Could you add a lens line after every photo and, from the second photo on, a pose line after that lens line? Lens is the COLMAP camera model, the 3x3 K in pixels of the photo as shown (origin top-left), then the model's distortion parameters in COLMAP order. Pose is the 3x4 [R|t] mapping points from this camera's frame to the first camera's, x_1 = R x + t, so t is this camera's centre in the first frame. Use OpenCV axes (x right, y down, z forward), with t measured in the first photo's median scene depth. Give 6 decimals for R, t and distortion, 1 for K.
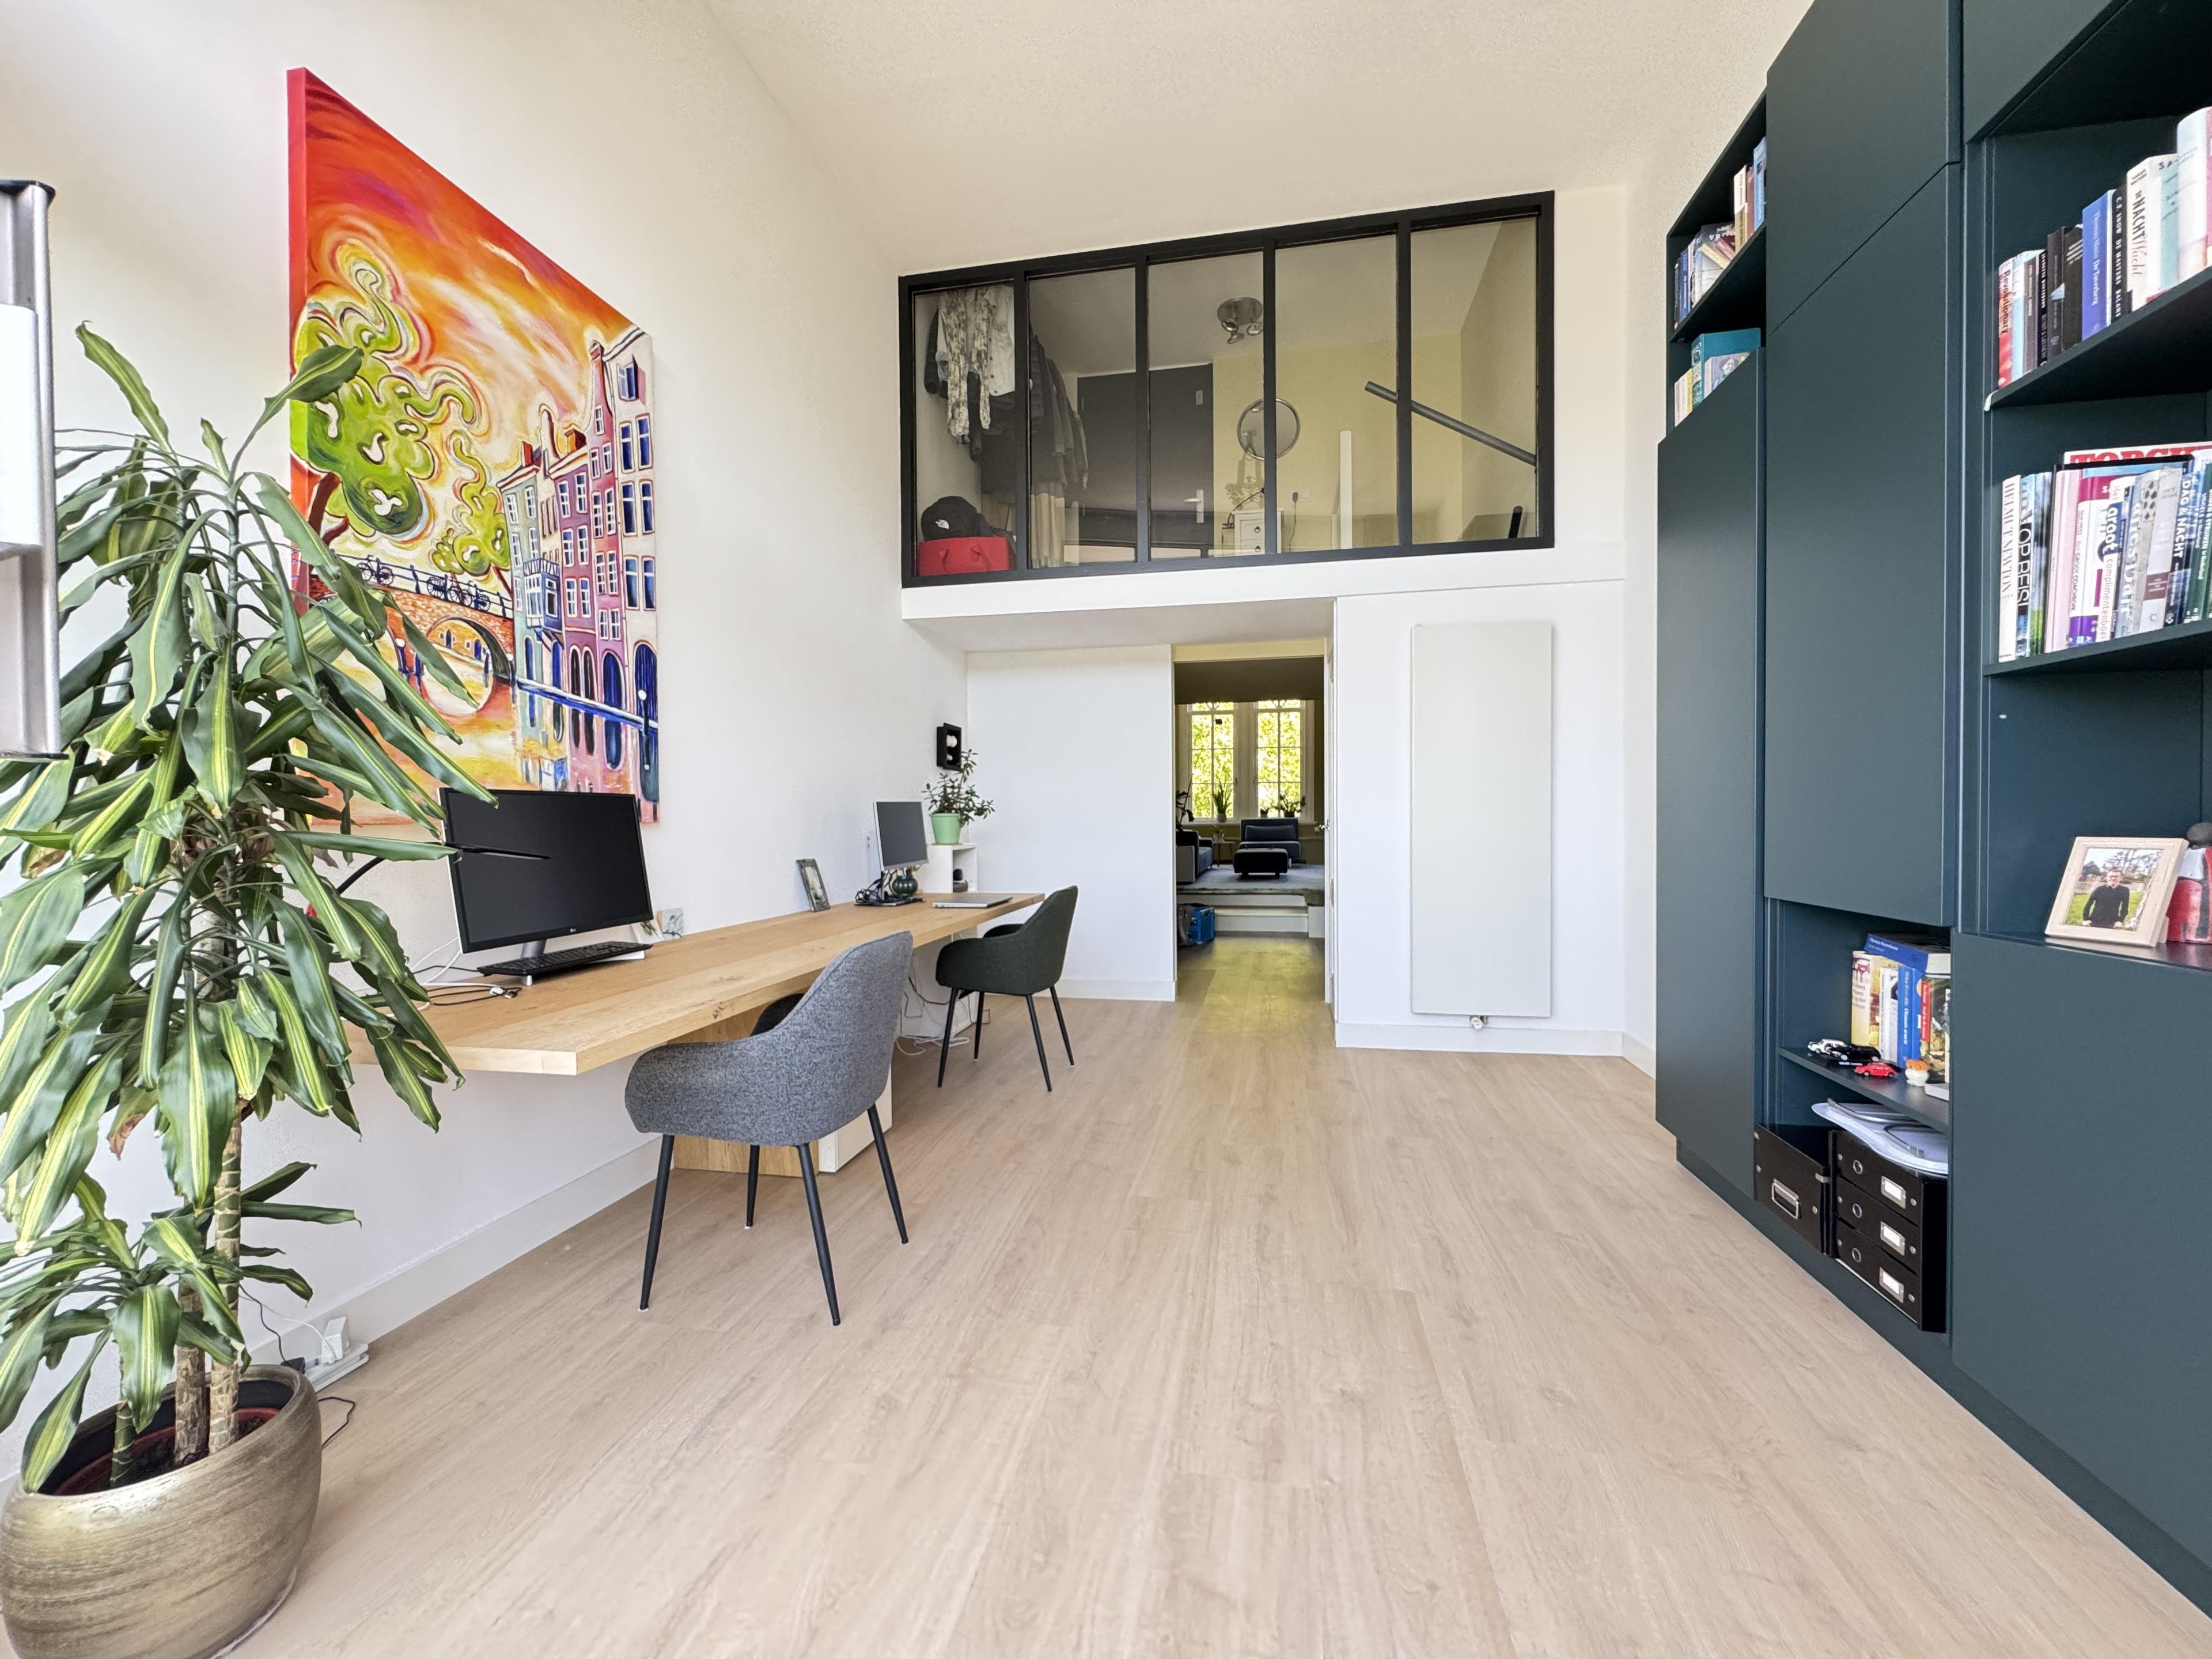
lens RADIAL K [[880.8, 0, 1104.0], [0, 880.8, 831.9], [0, 0, 1]] dist [-0.003899, 0.000220]
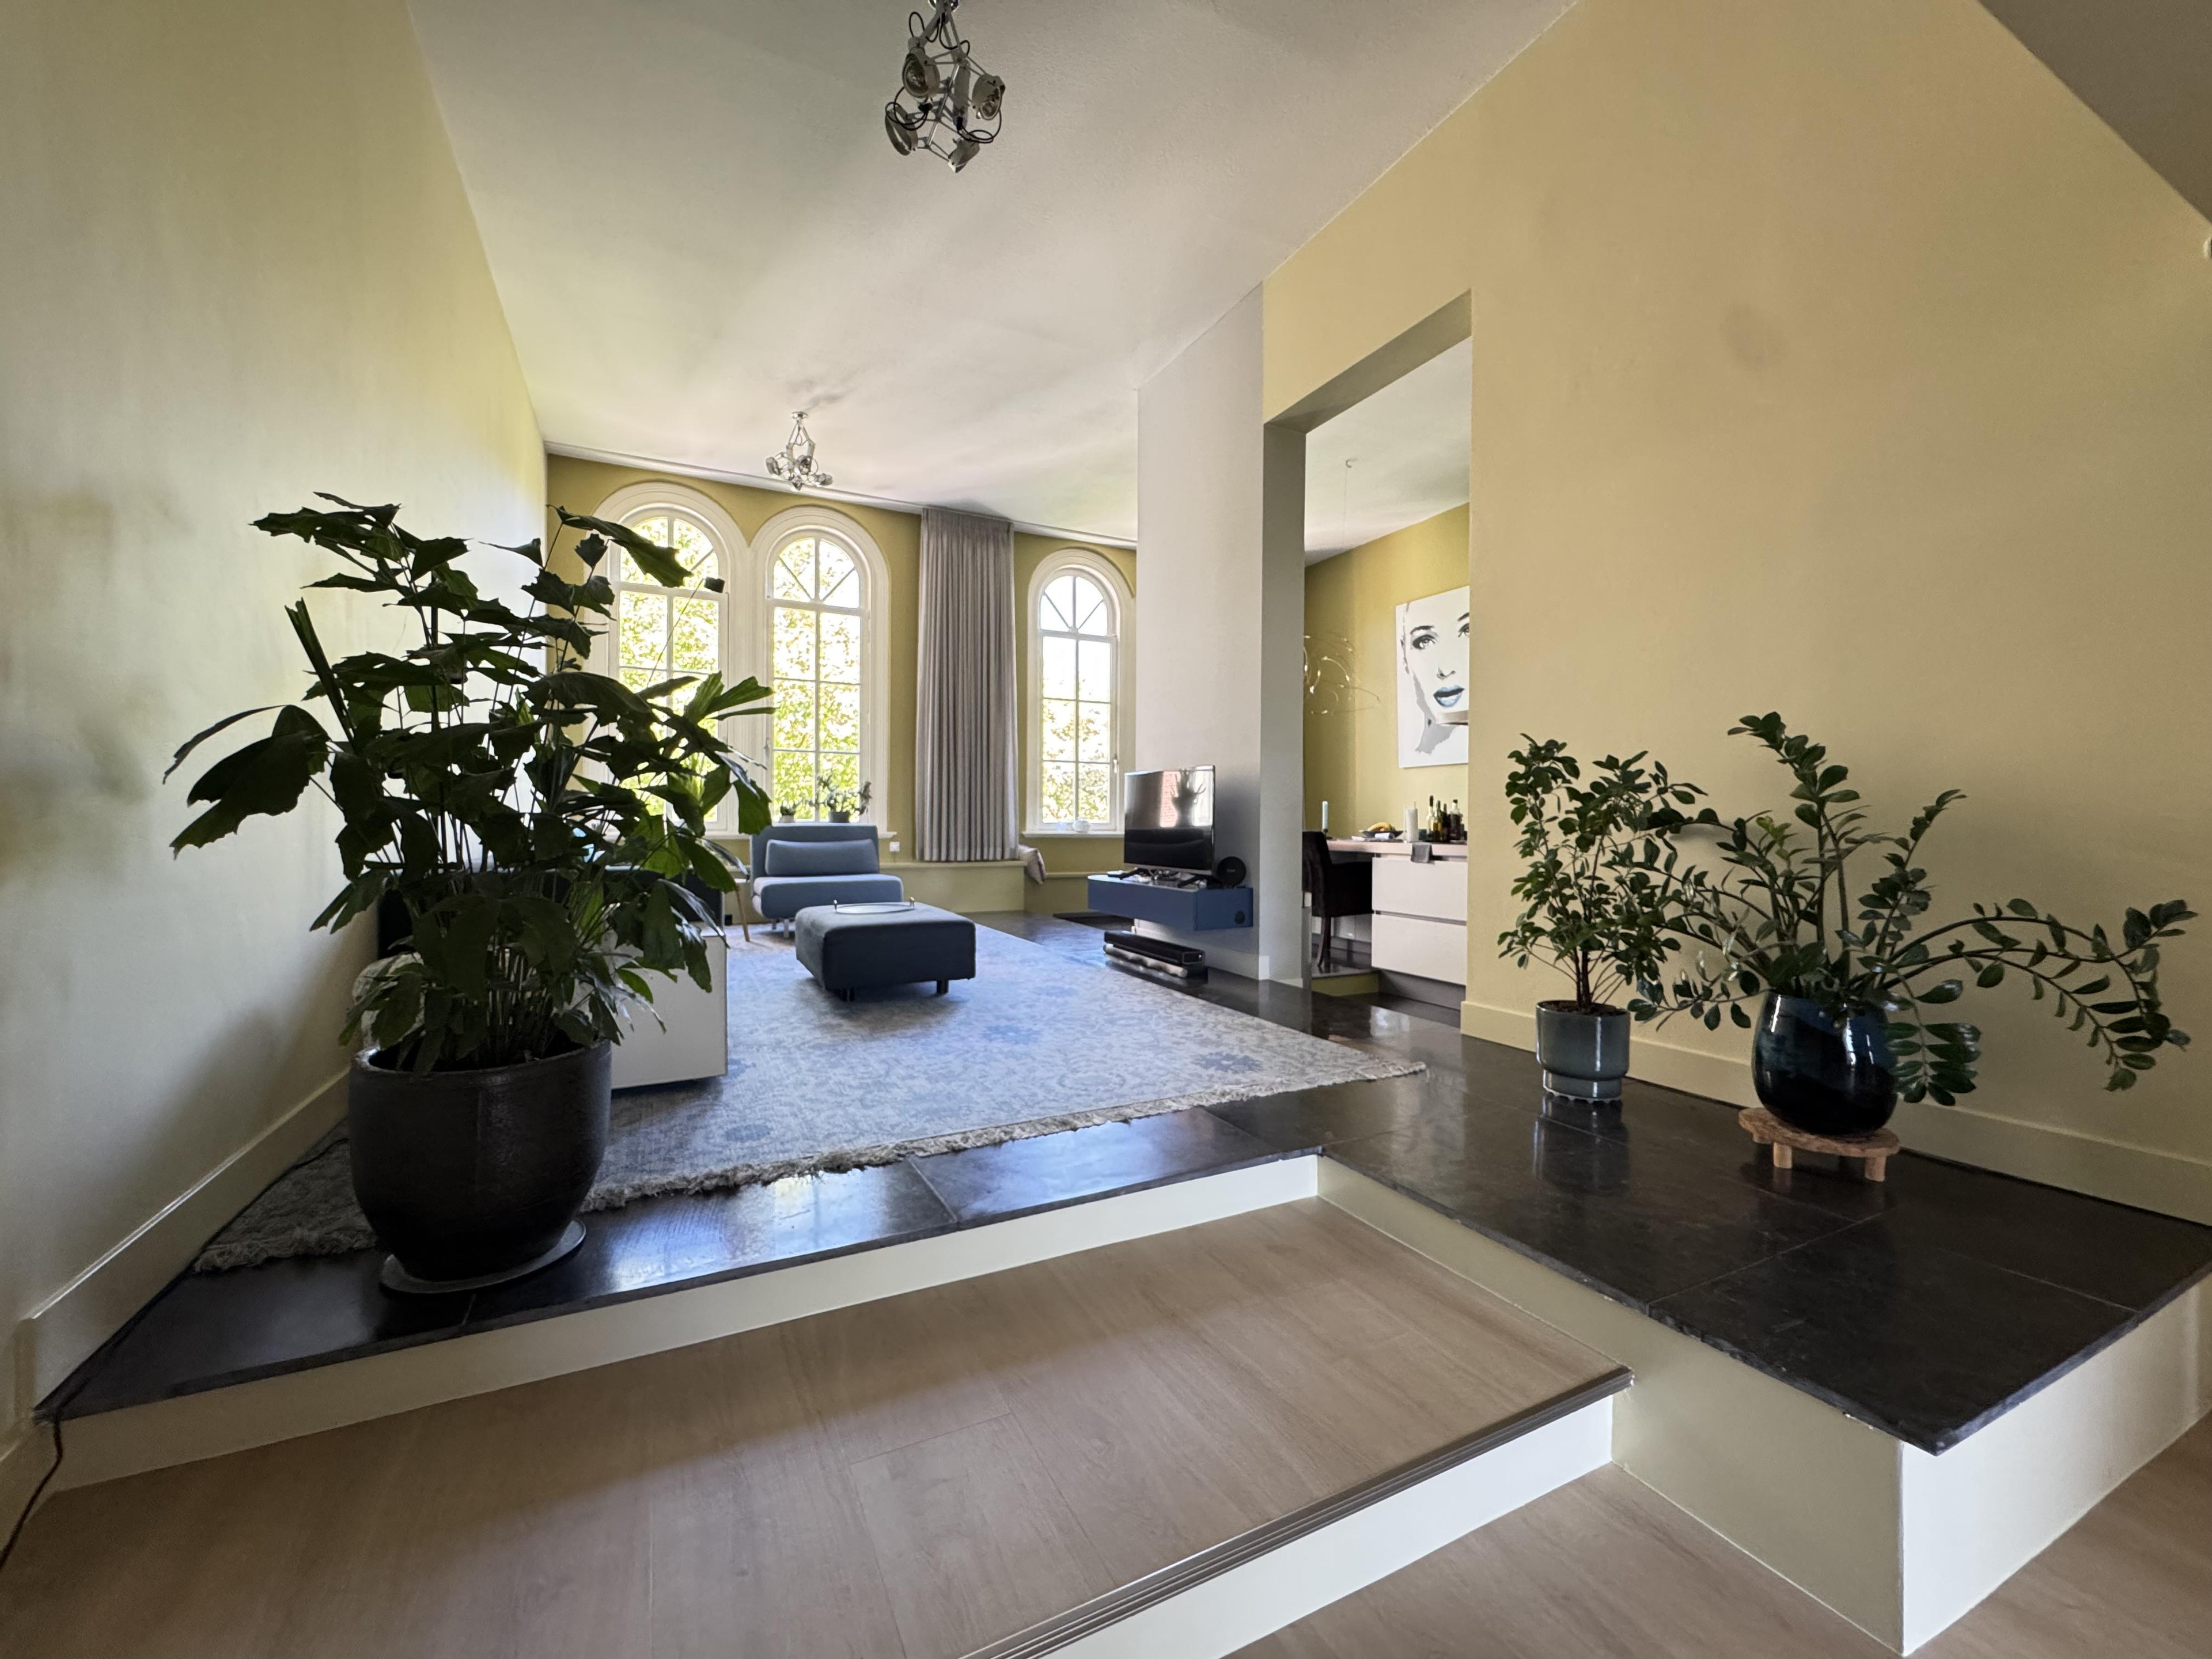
lens RADIAL K [[880.8, 0, 1105.2], [0, 880.8, 834.3], [0, 0, 1]] dist [-0.003899, 0.000220]
pose [[0.788423, 0.005671, 0.615107, 0.145268], [-0.001761, 0.999974, -0.006961, -0.046725], [-0.615130, 0.004405, 0.788413, 3.379853]]
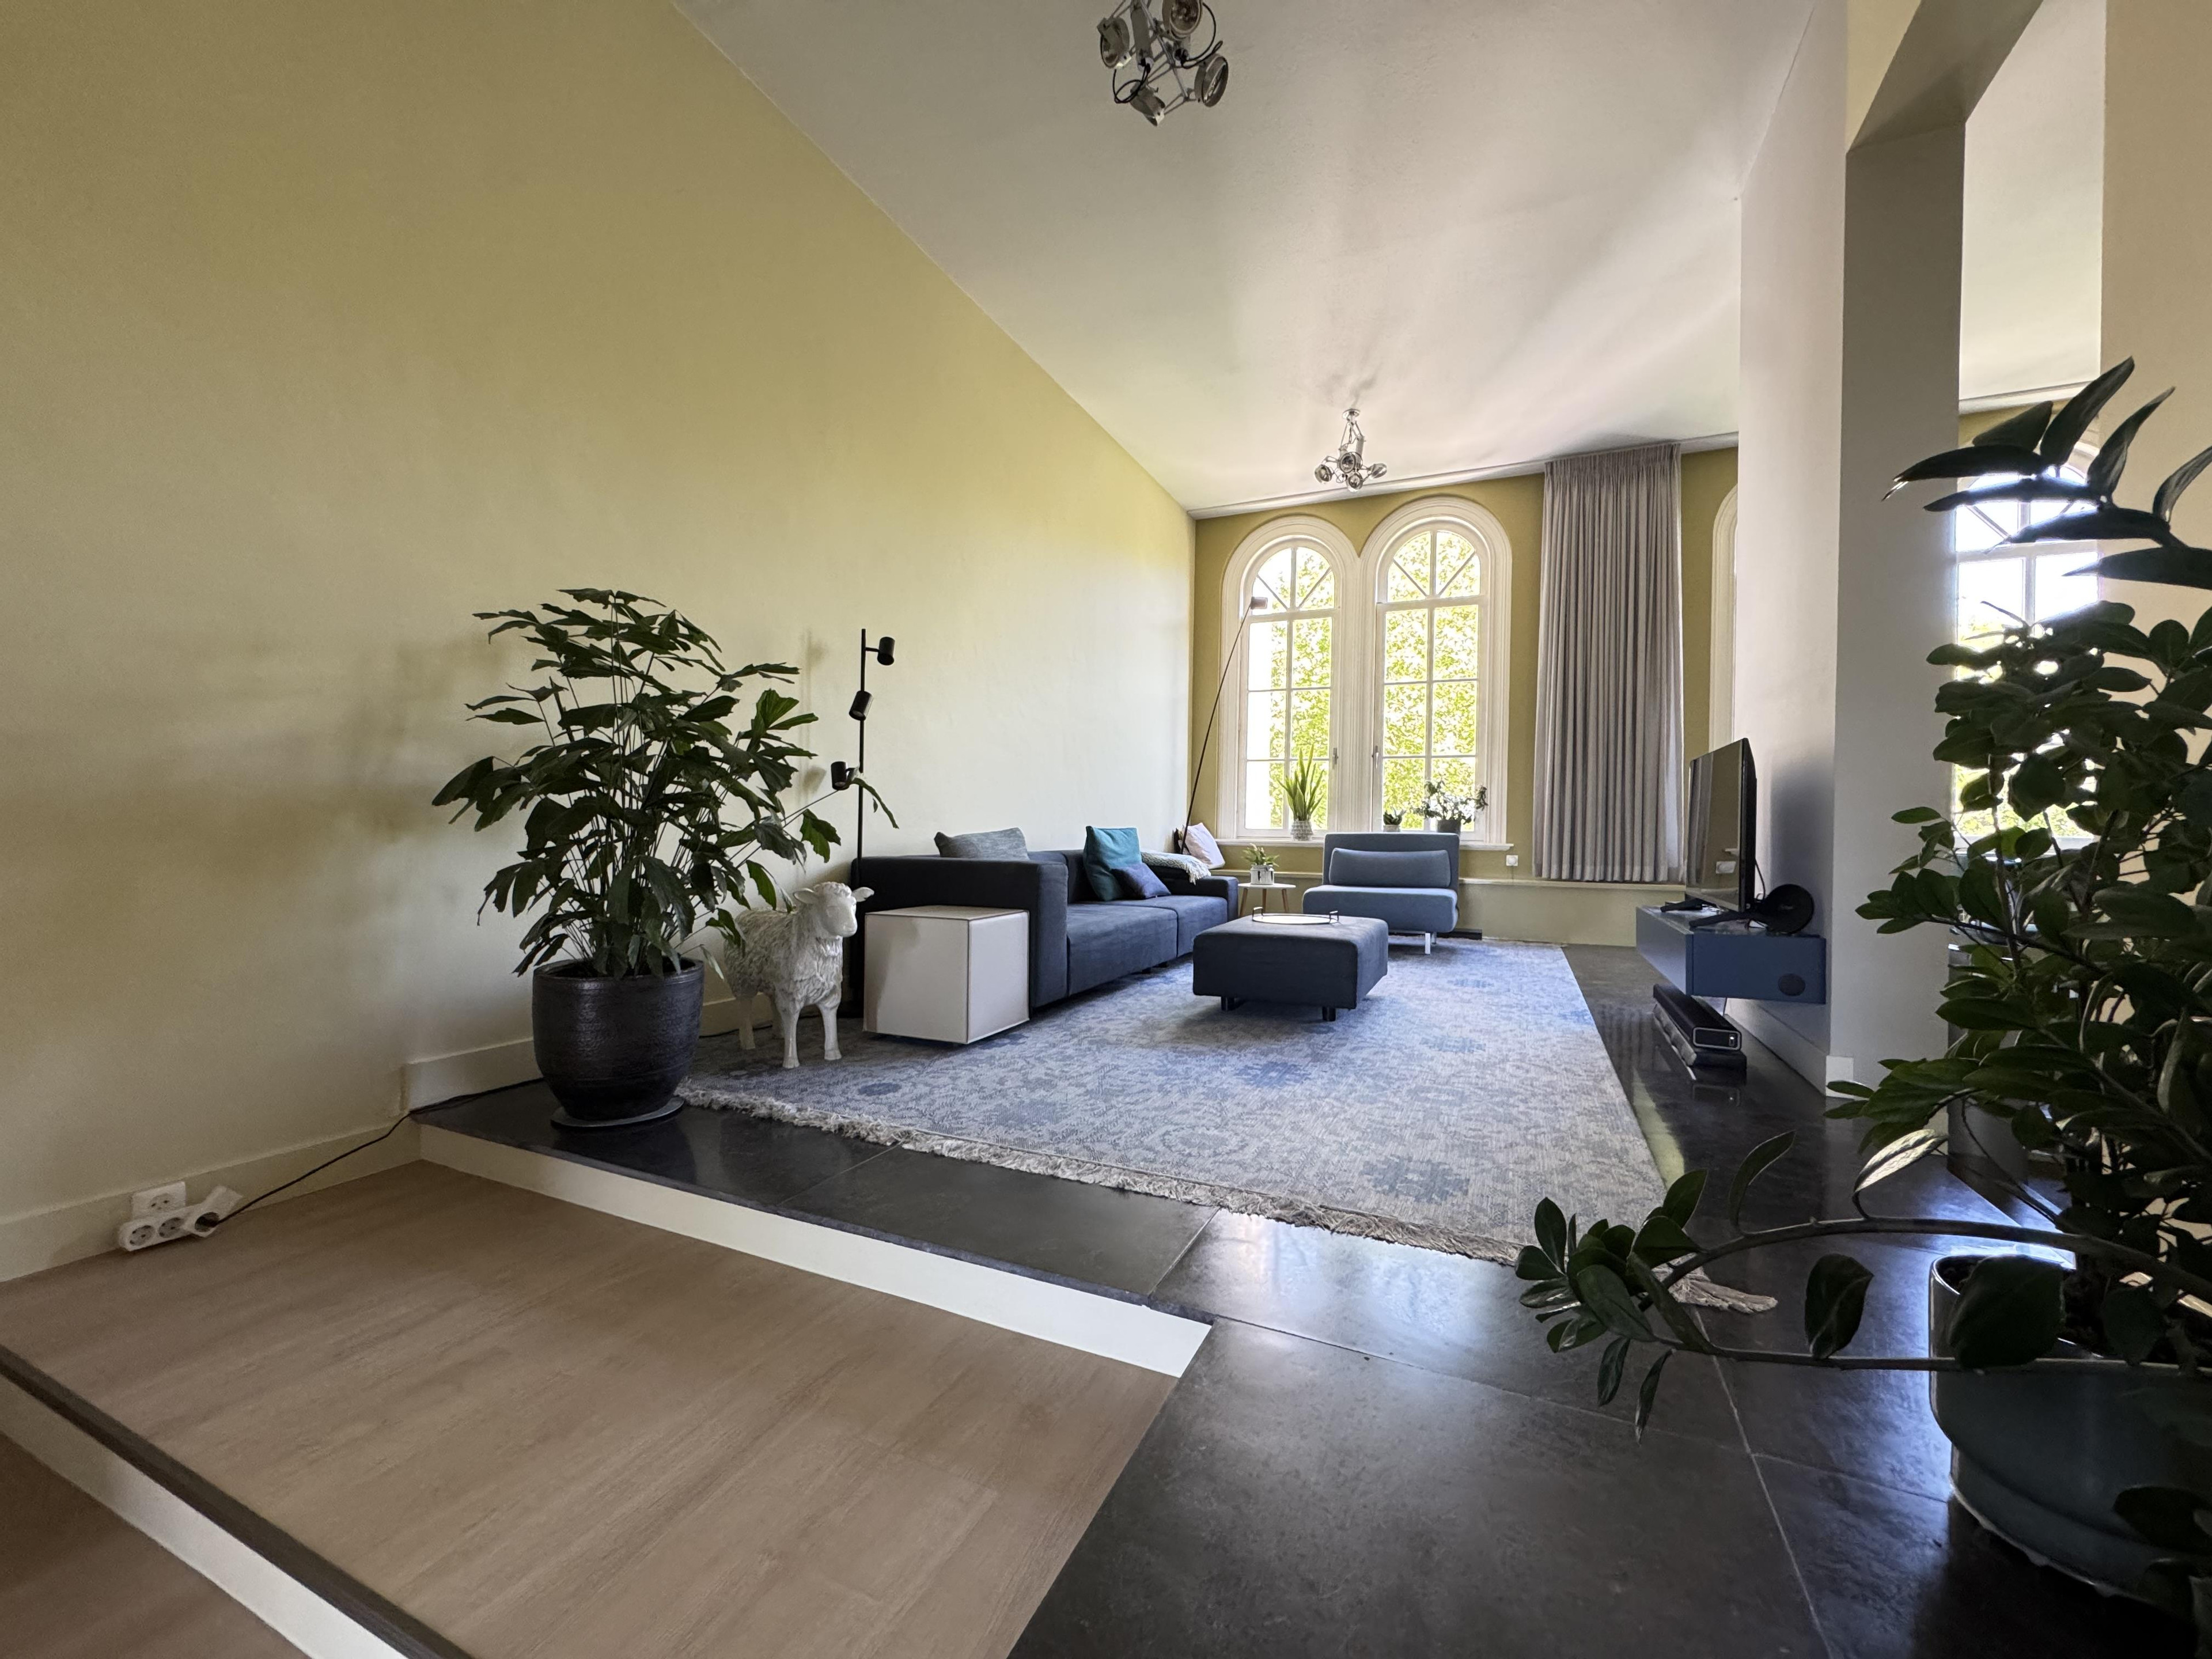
lens RADIAL K [[880.8, 0, 1108.5], [0, 880.8, 830.7], [0, 0, 1]] dist [-0.003899, 0.000220]
pose [[0.972268, 0.024108, -0.232623, 0.951700], [-0.028097, 0.999509, -0.013849, -0.041180], [0.232175, 0.020001, 0.972468, 3.373343]]
